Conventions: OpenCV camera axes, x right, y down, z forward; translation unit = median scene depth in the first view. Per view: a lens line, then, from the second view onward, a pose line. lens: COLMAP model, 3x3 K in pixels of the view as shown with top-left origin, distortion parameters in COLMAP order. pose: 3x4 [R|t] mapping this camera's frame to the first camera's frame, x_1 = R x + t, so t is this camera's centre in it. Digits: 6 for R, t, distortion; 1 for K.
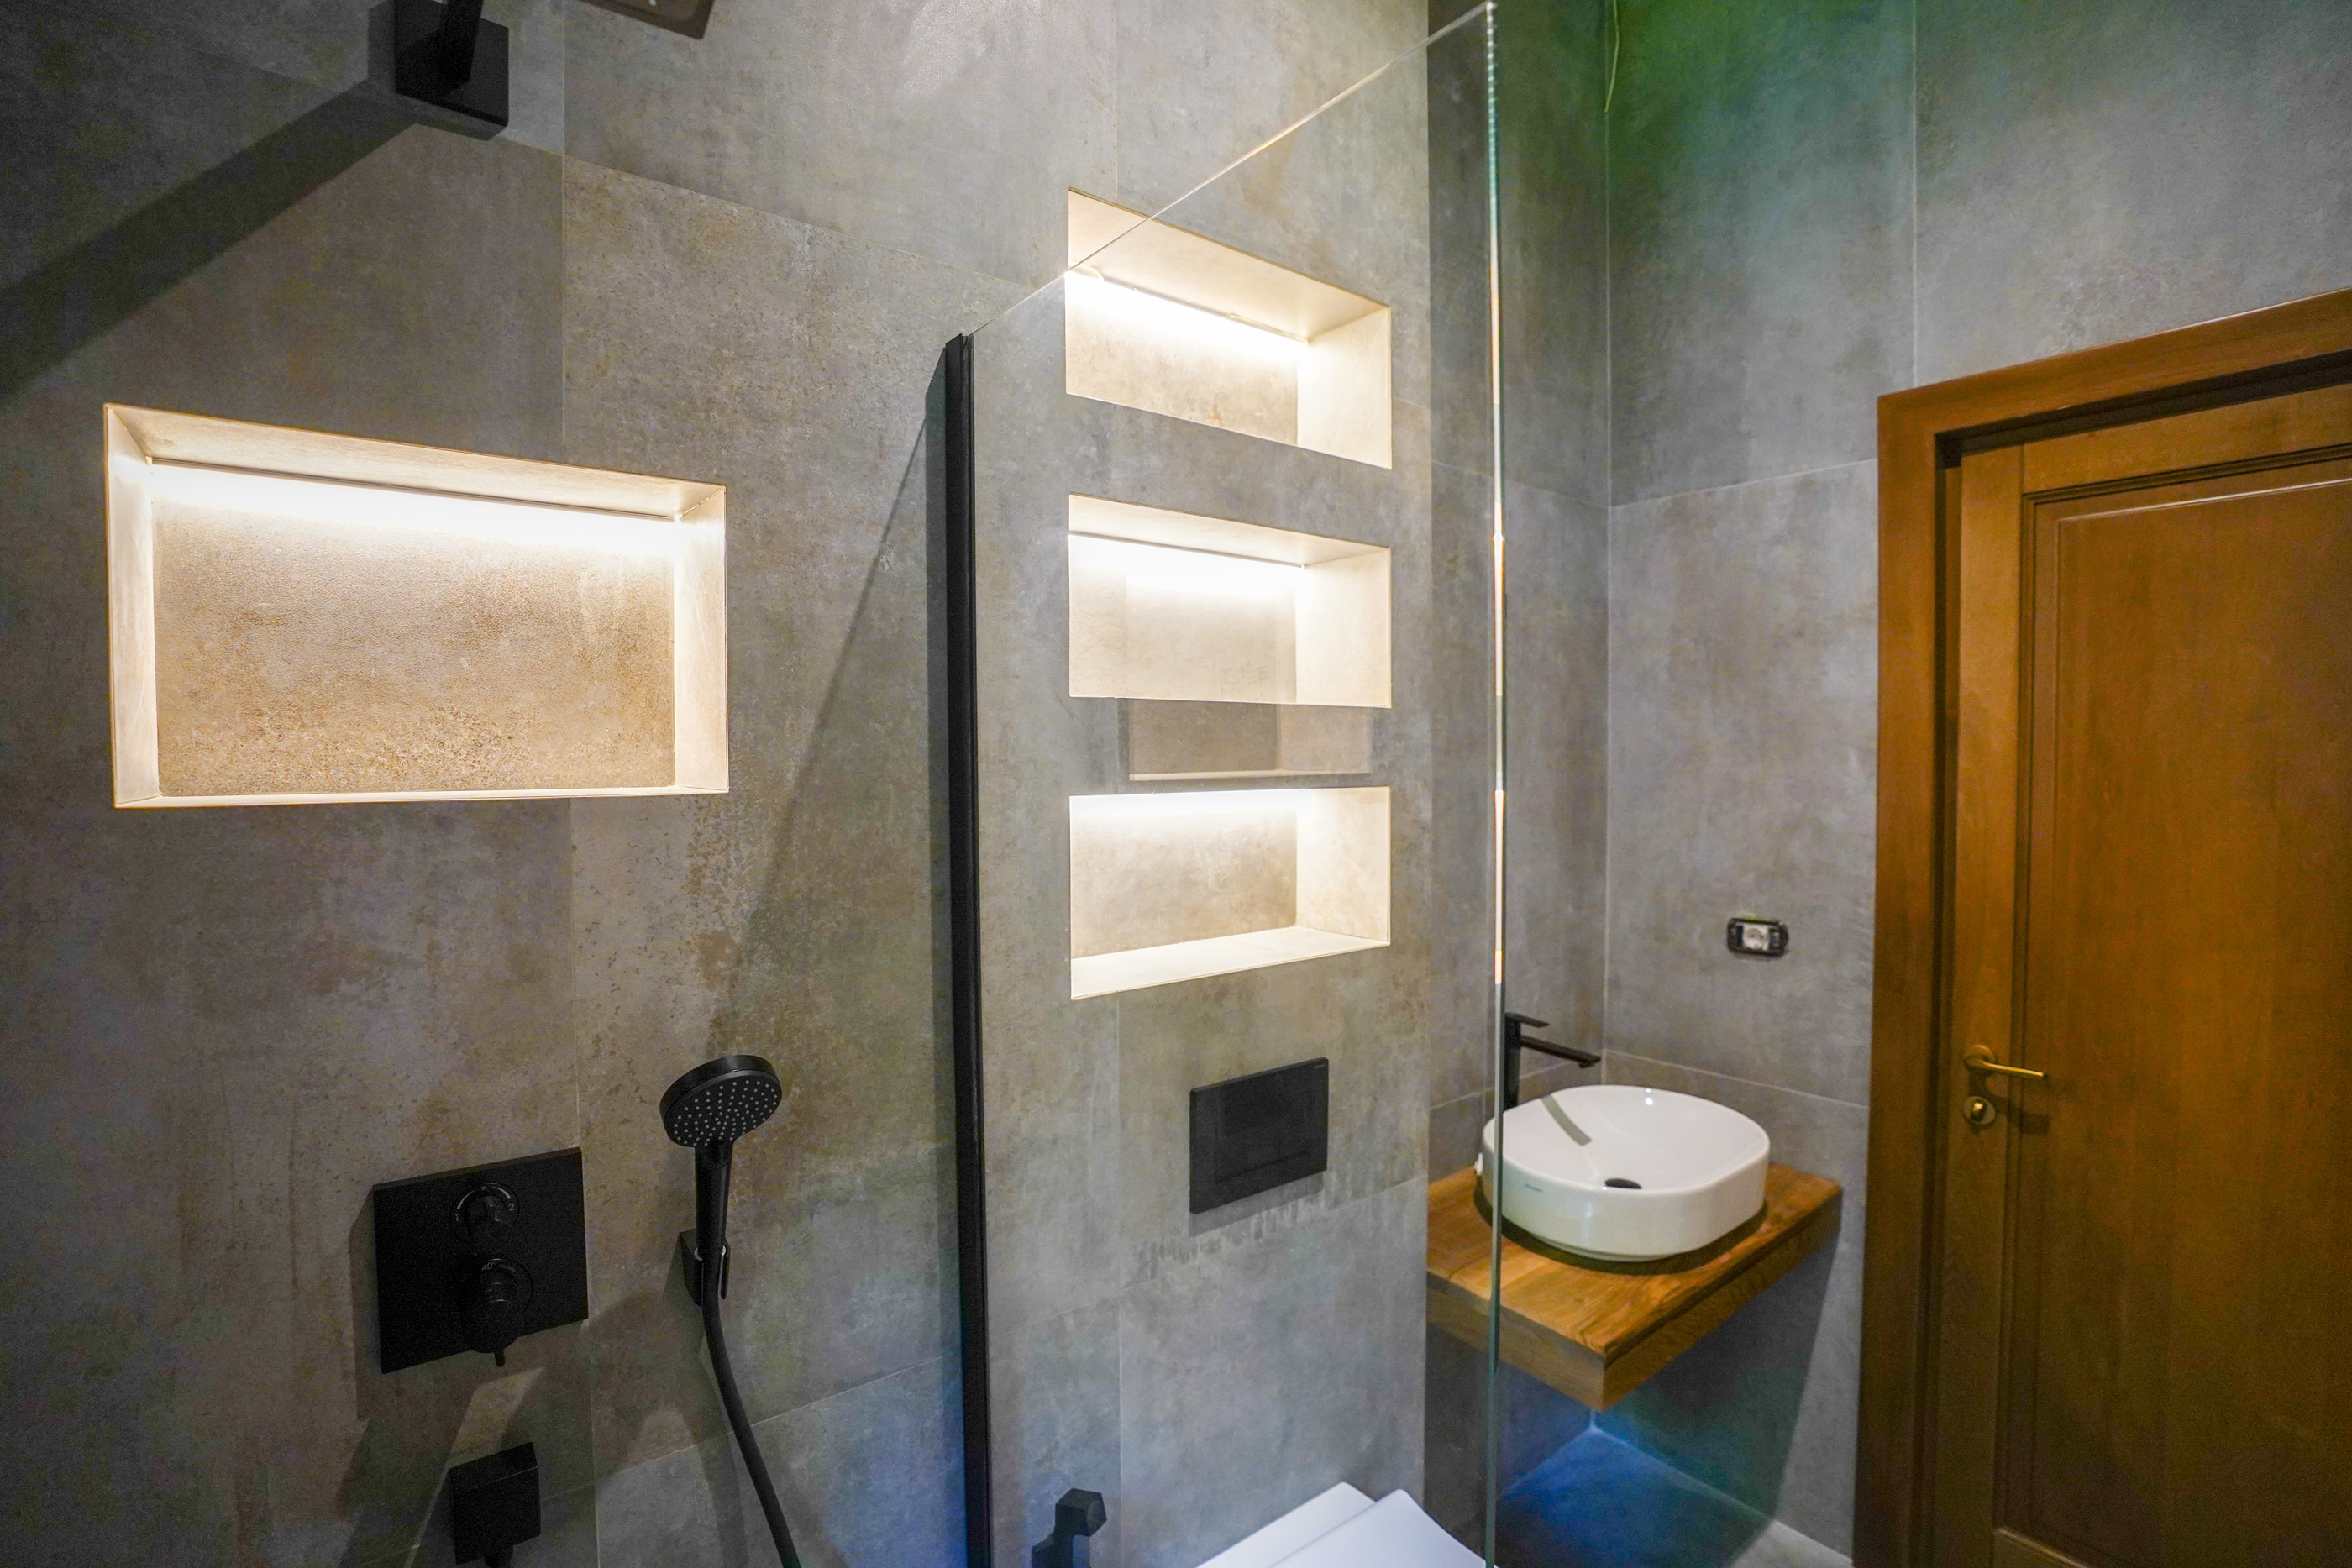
lens RADIAL K [[1084.9, 0, 1175.9], [0, 1084.9, 783.0], [0, 0, 1]] dist [-0.069019, 0.025821]
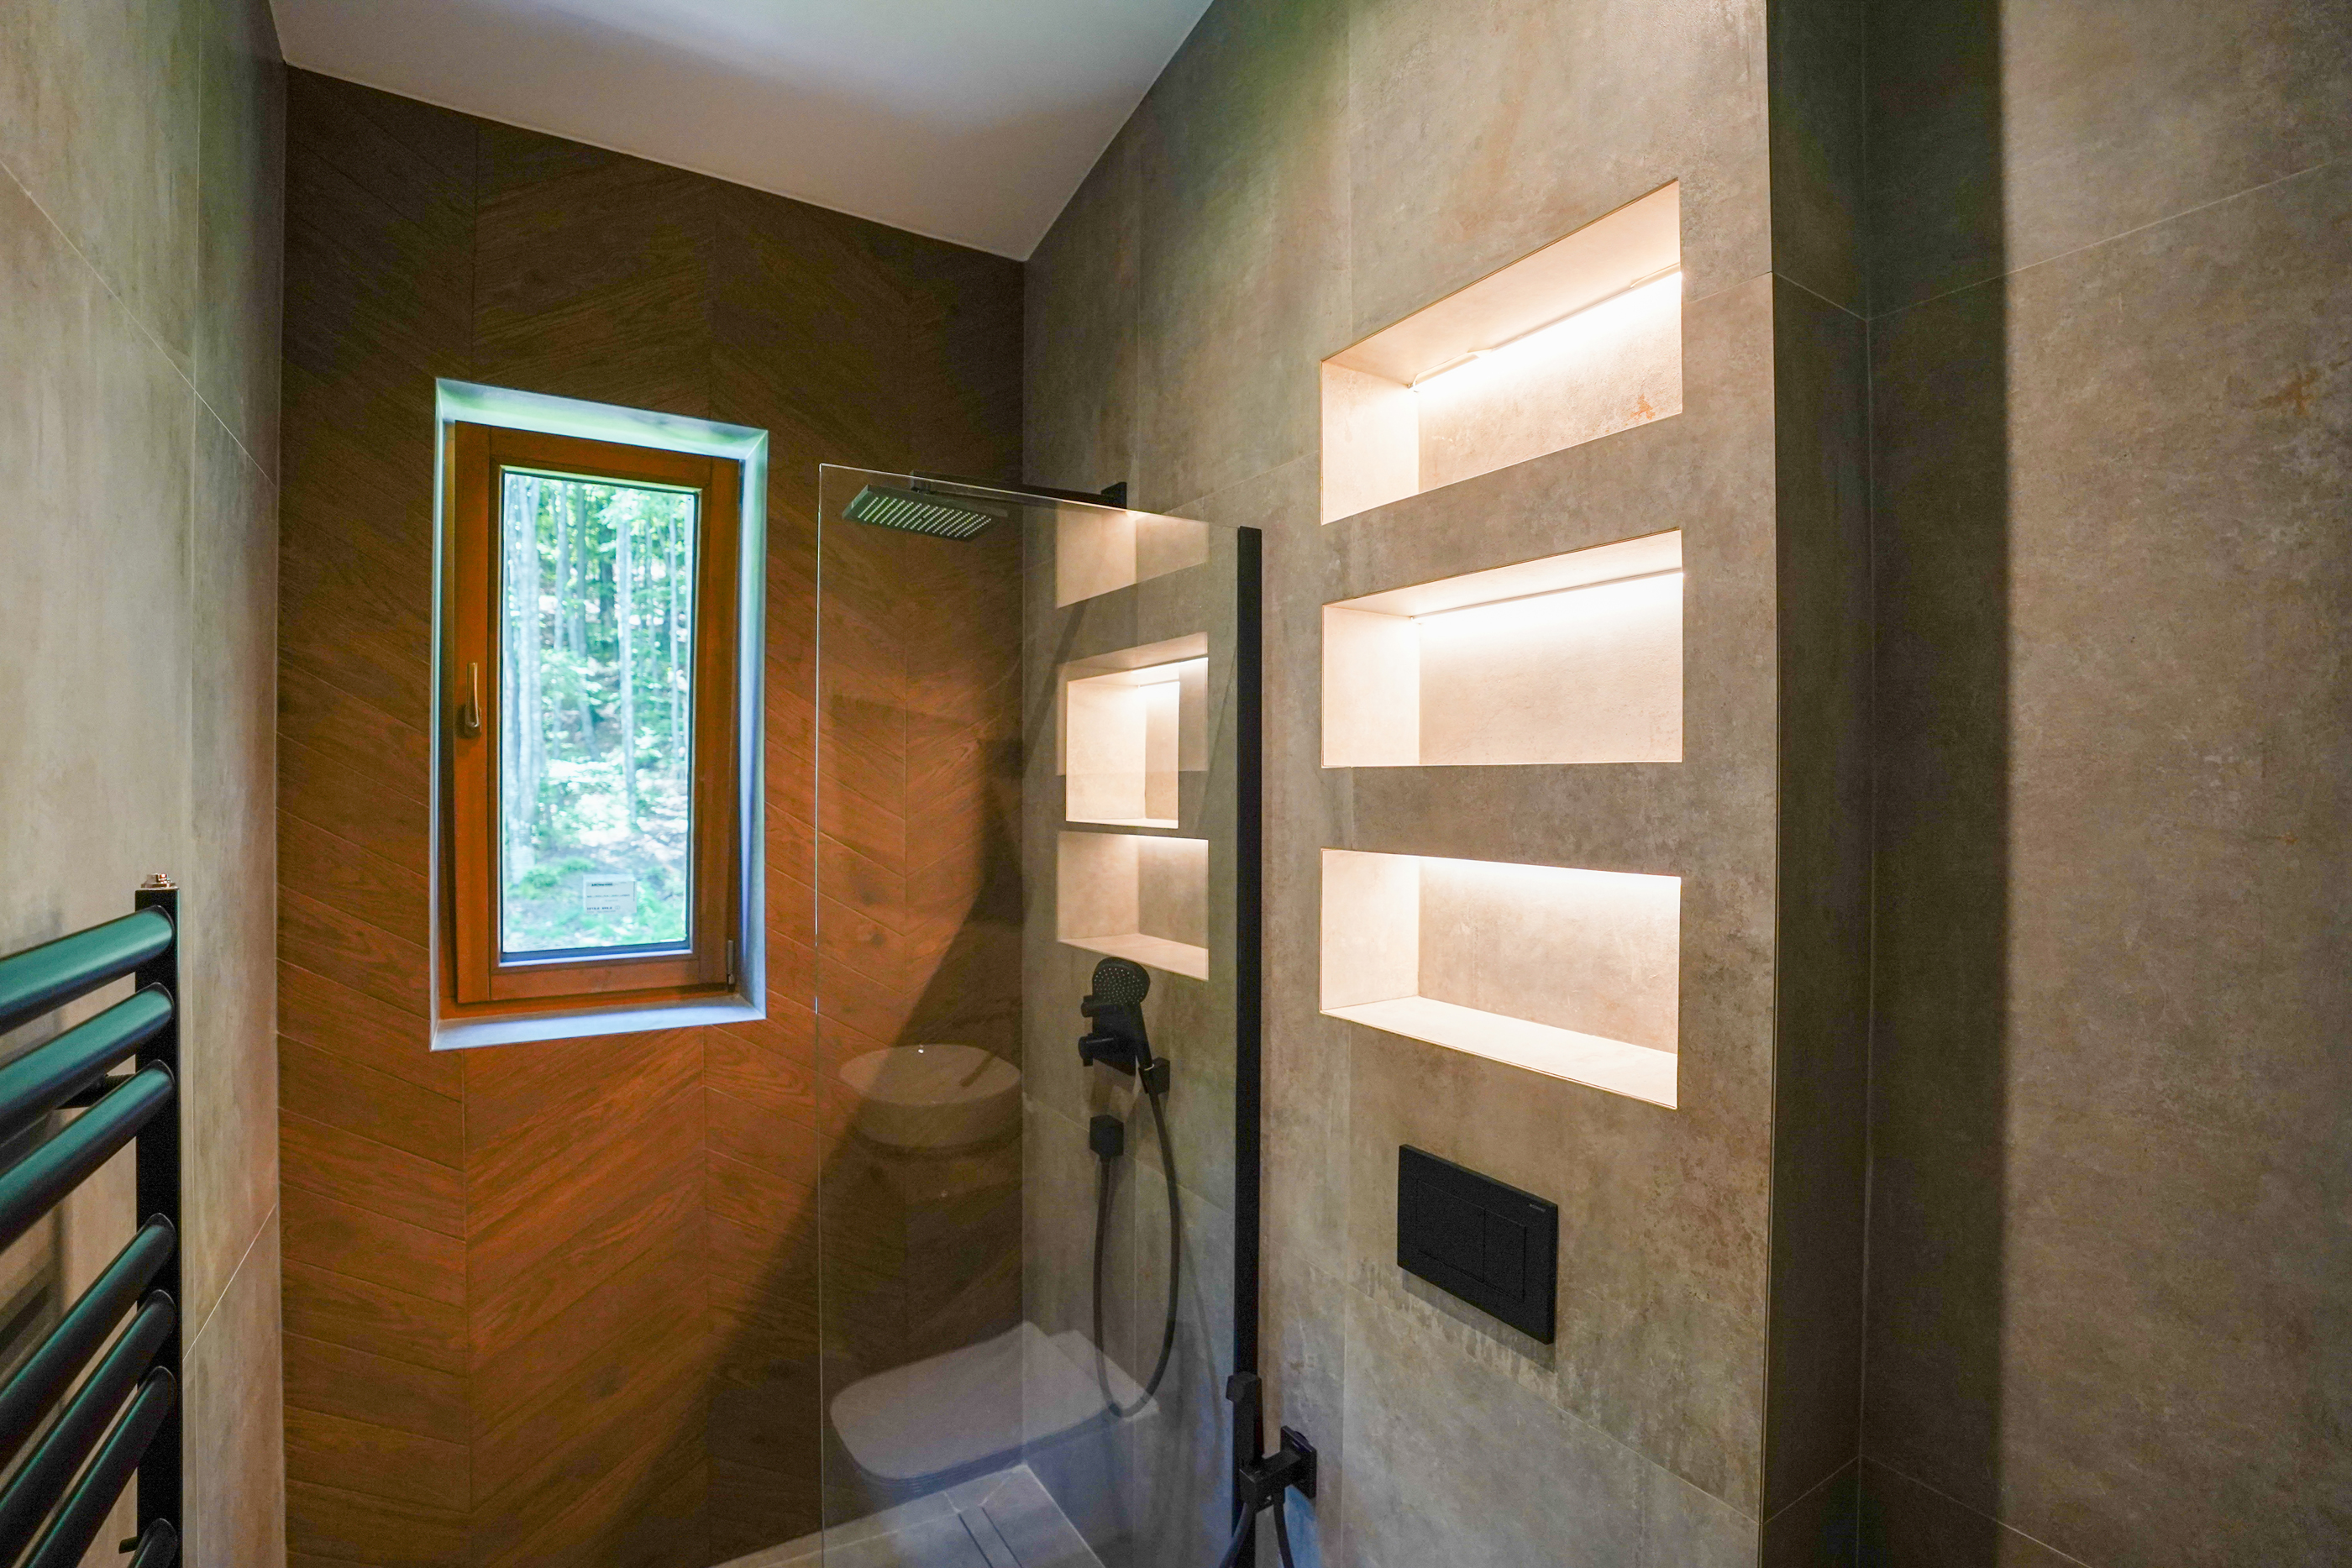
lens RADIAL K [[1084.9, 0, 1172.7], [0, 1084.9, 781.6], [0, 0, 1]] dist [-0.069019, 0.025821]
pose [[-0.116224, 0.000964, -0.993223, 0.990995], [-0.030597, 0.999521, 0.004550, -0.055135], [0.992752, 0.030918, -0.116139, 0.835519]]
